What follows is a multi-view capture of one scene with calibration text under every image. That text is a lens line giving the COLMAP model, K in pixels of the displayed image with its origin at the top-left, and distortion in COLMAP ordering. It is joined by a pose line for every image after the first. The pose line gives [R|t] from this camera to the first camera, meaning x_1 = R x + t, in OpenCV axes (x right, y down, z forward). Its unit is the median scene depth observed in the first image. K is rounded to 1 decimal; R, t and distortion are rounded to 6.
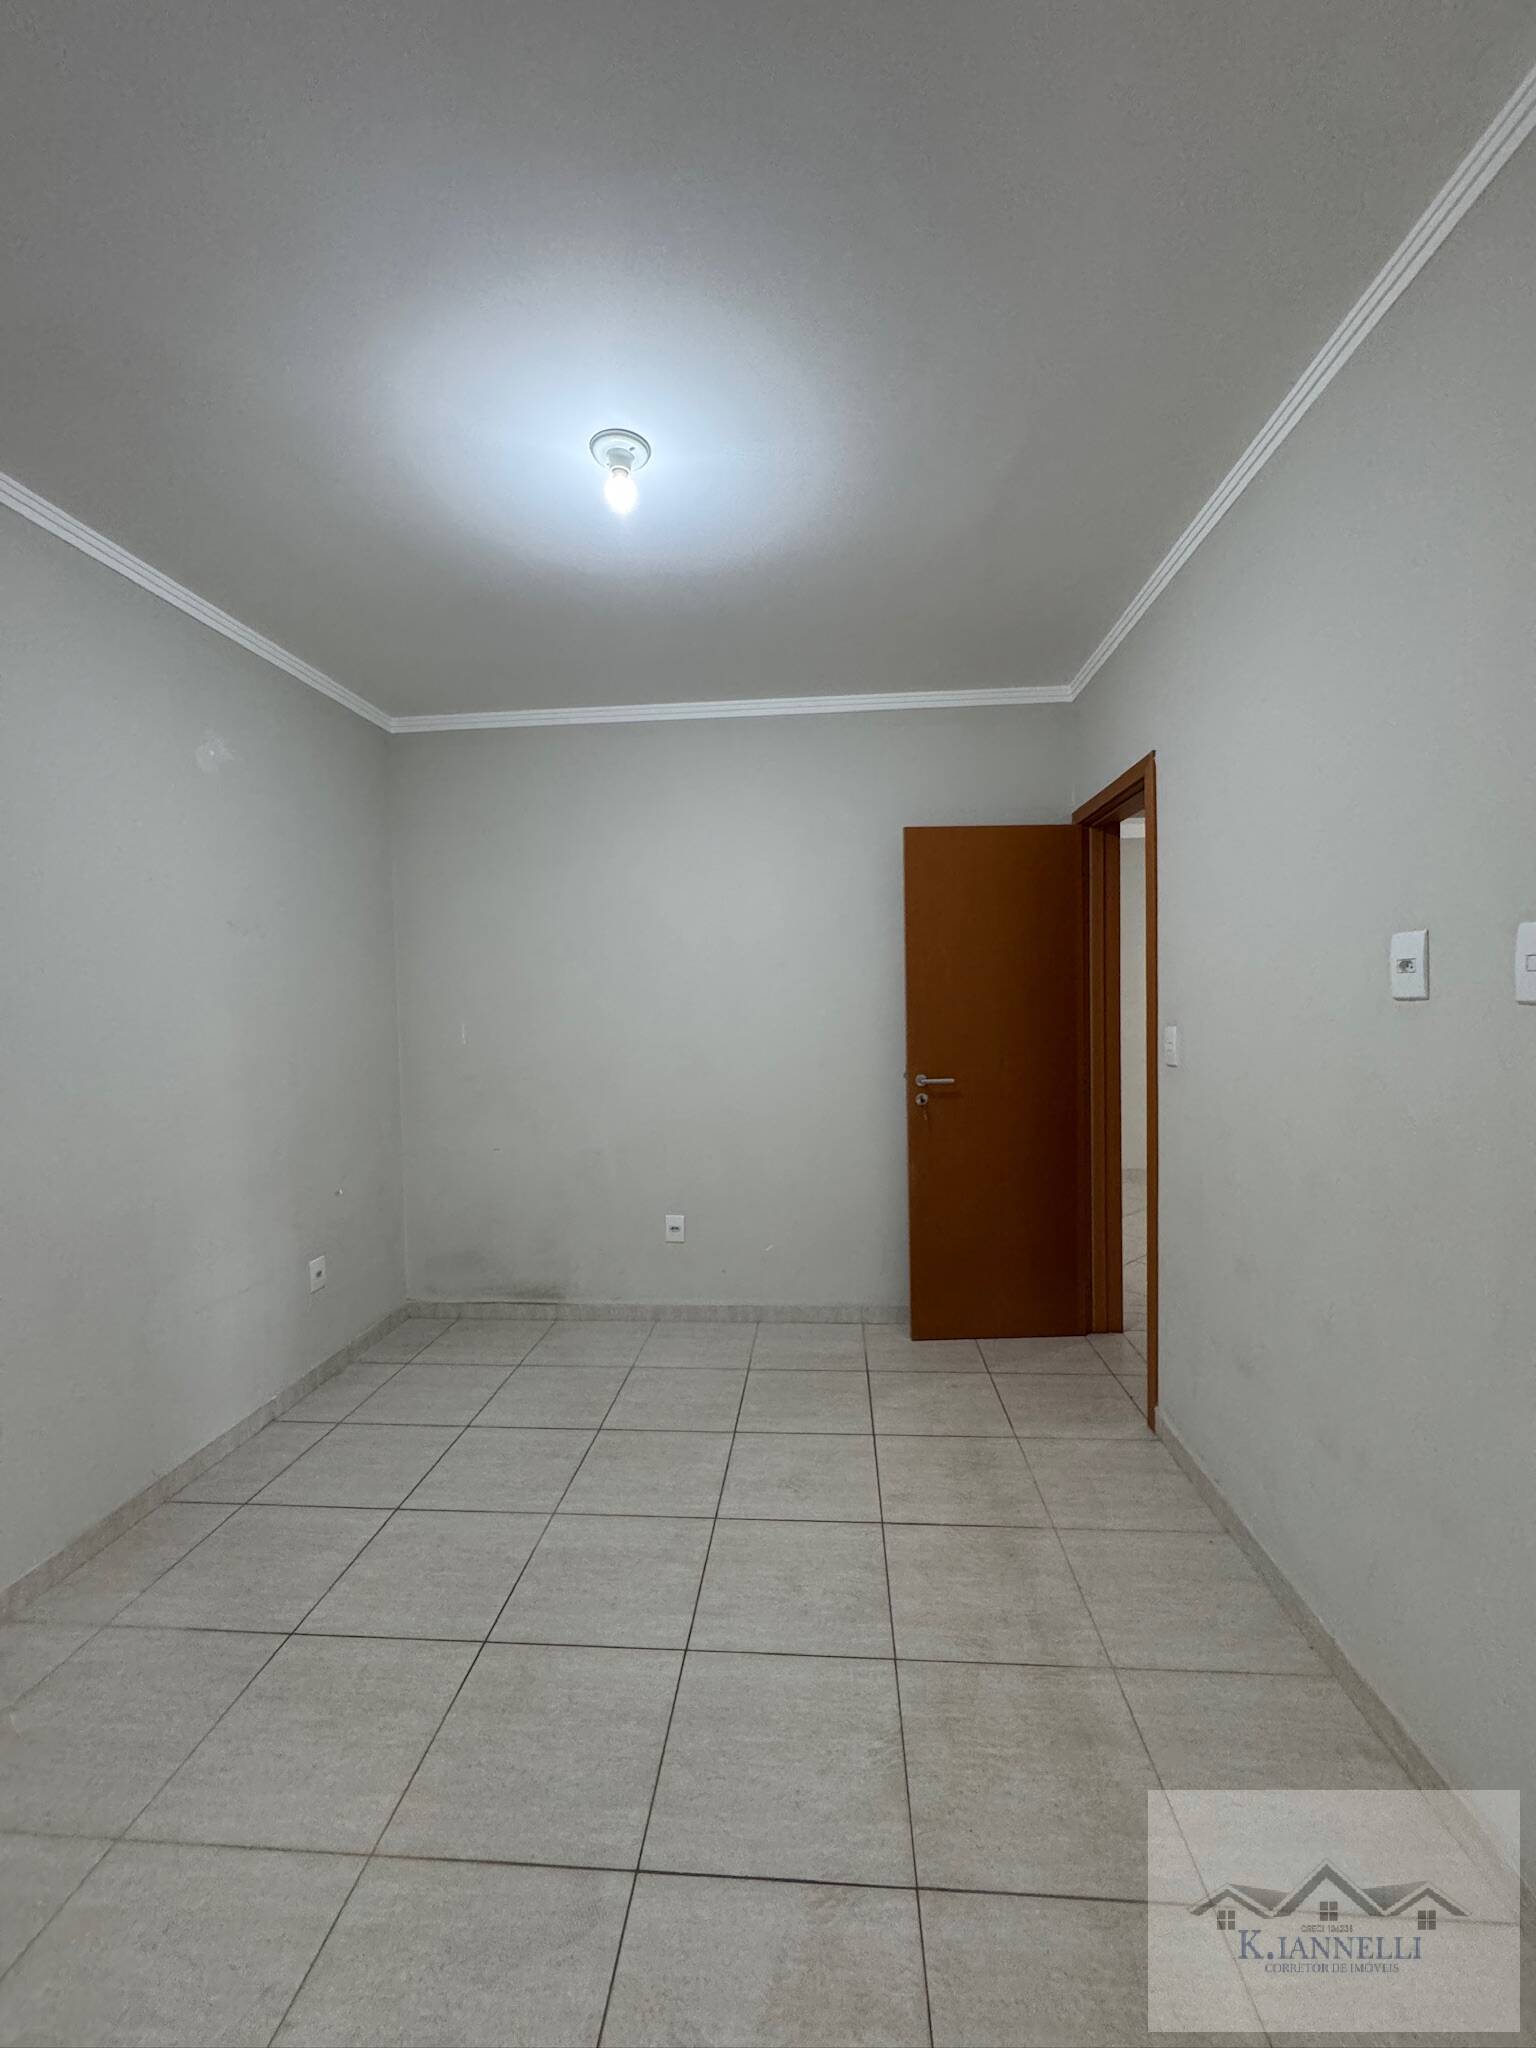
lens RADIAL K [[817.0, 0, 754.4], [0, 817.0, 1017.9], [0, 0, 1]] dist [-0.004326, 0.001415]
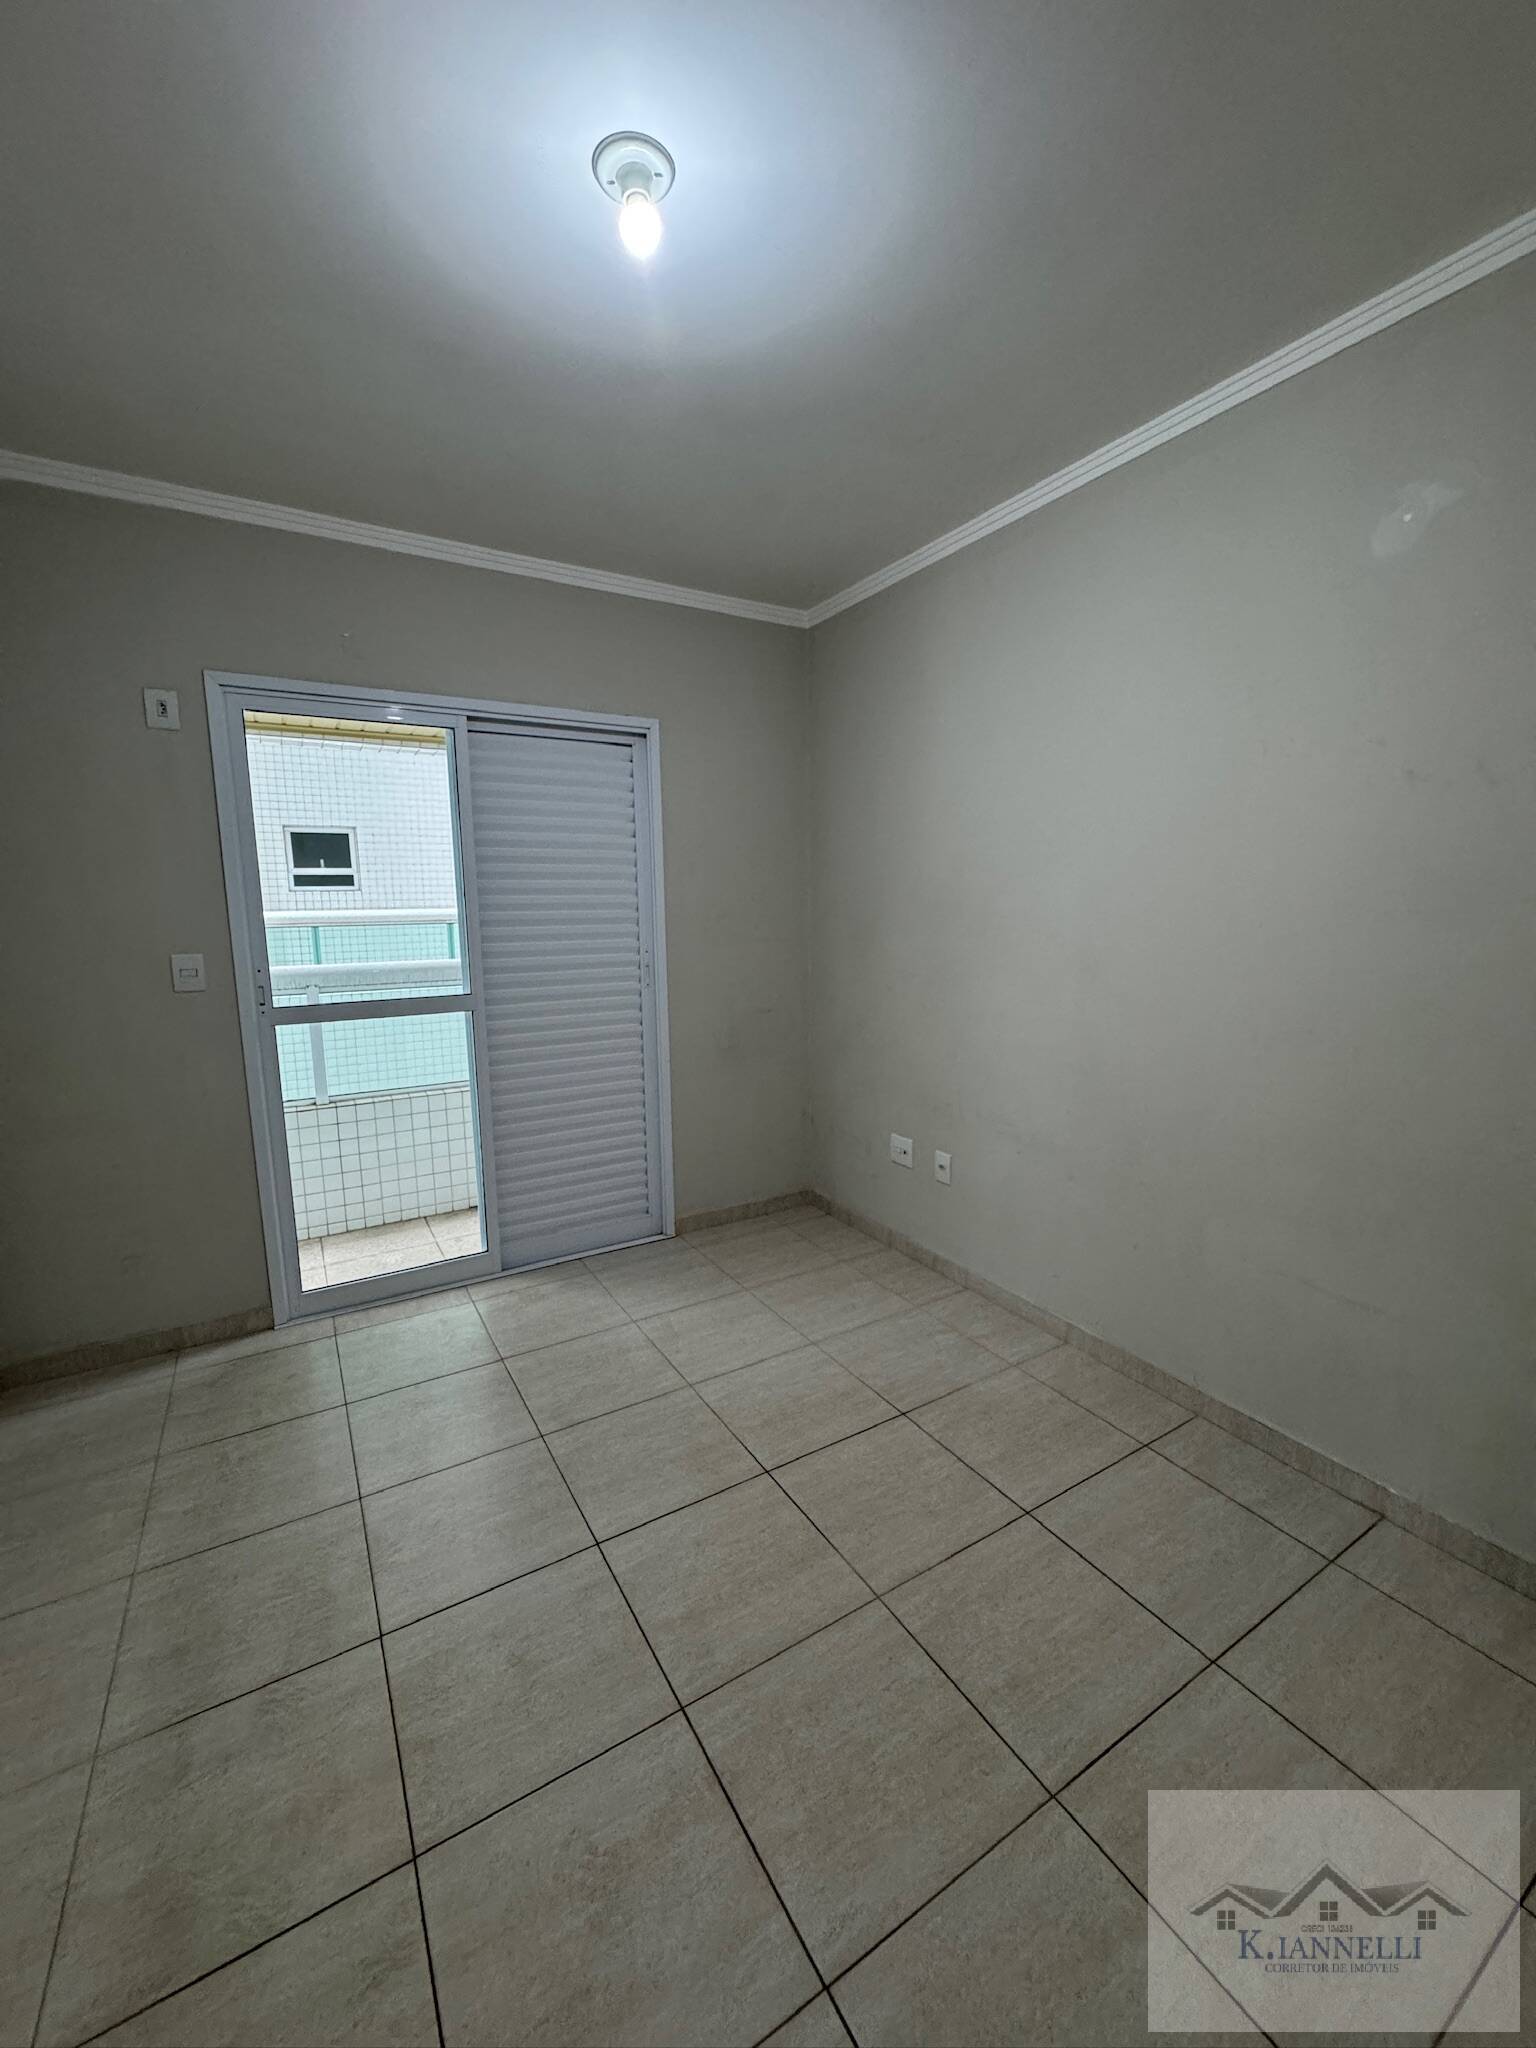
lens RADIAL K [[817.0, 0, 761.1], [0, 817.0, 1012.5], [0, 0, 1]] dist [-0.004326, 0.001415]
pose [[-0.806374, 0.109421, -0.581195, 0.240661], [0.015772, 0.986364, 0.163820, -0.054140], [0.591195, 0.122934, -0.797104, 1.609714]]
